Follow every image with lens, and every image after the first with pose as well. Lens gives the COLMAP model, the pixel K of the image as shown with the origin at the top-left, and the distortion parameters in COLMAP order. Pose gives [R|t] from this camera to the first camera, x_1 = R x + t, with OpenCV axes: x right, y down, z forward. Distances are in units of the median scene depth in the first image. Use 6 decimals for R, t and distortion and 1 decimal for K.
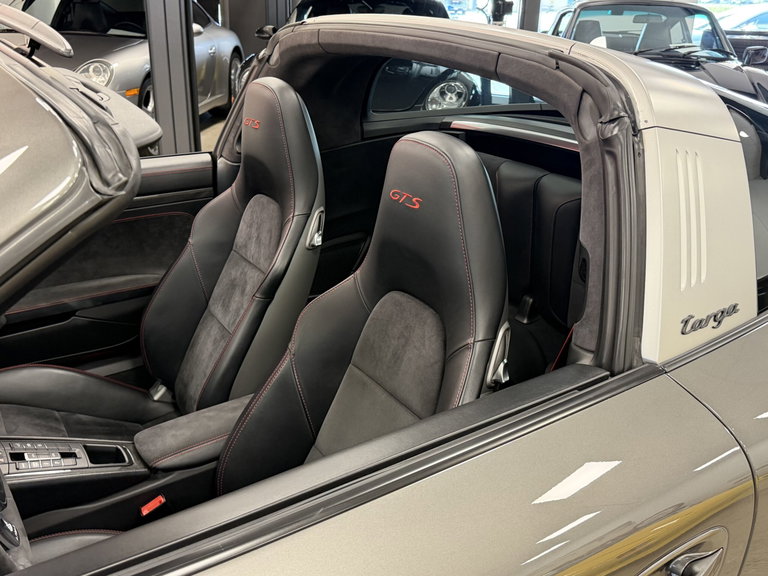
lens RADIAL K [[766.3, 0, 404.8], [0, 766.3, 296.5], [0, 0, 1]] dist [0.074764, 0.000000]
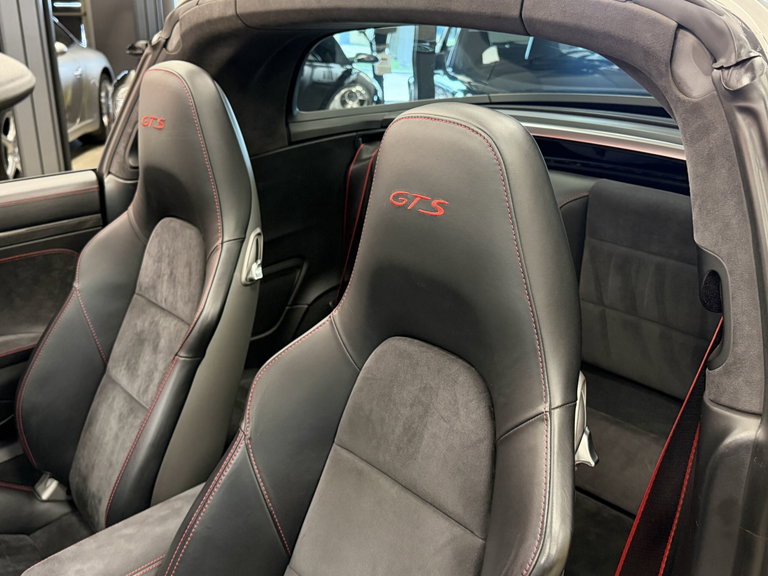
lens RADIAL K [[766.3, 0, 401.1], [0, 766.3, 286.6], [0, 0, 1]] dist [0.074764, 0.000000]
pose [[0.987545, -0.083847, 0.133132, -0.079361], [0.088413, 0.995669, -0.028756, -0.026171], [-0.130144, 0.040168, 0.990681, 0.246163]]
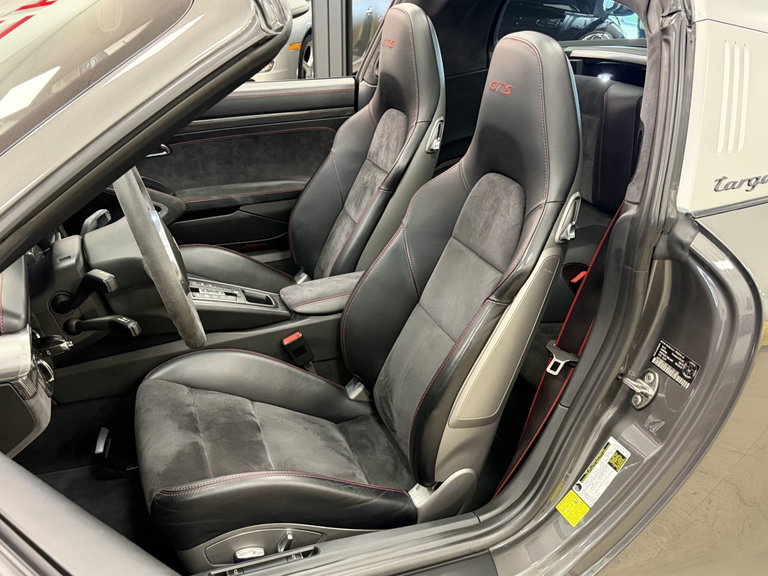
lens RADIAL K [[766.3, 0, 412.6], [0, 766.3, 284.1], [0, 0, 1]] dist [0.074764, 0.000000]
pose [[0.983246, 0.061350, -0.171652, 0.068638], [-0.058107, 0.998025, 0.023859, 0.118365], [0.172777, -0.013485, 0.984869, -0.170349]]
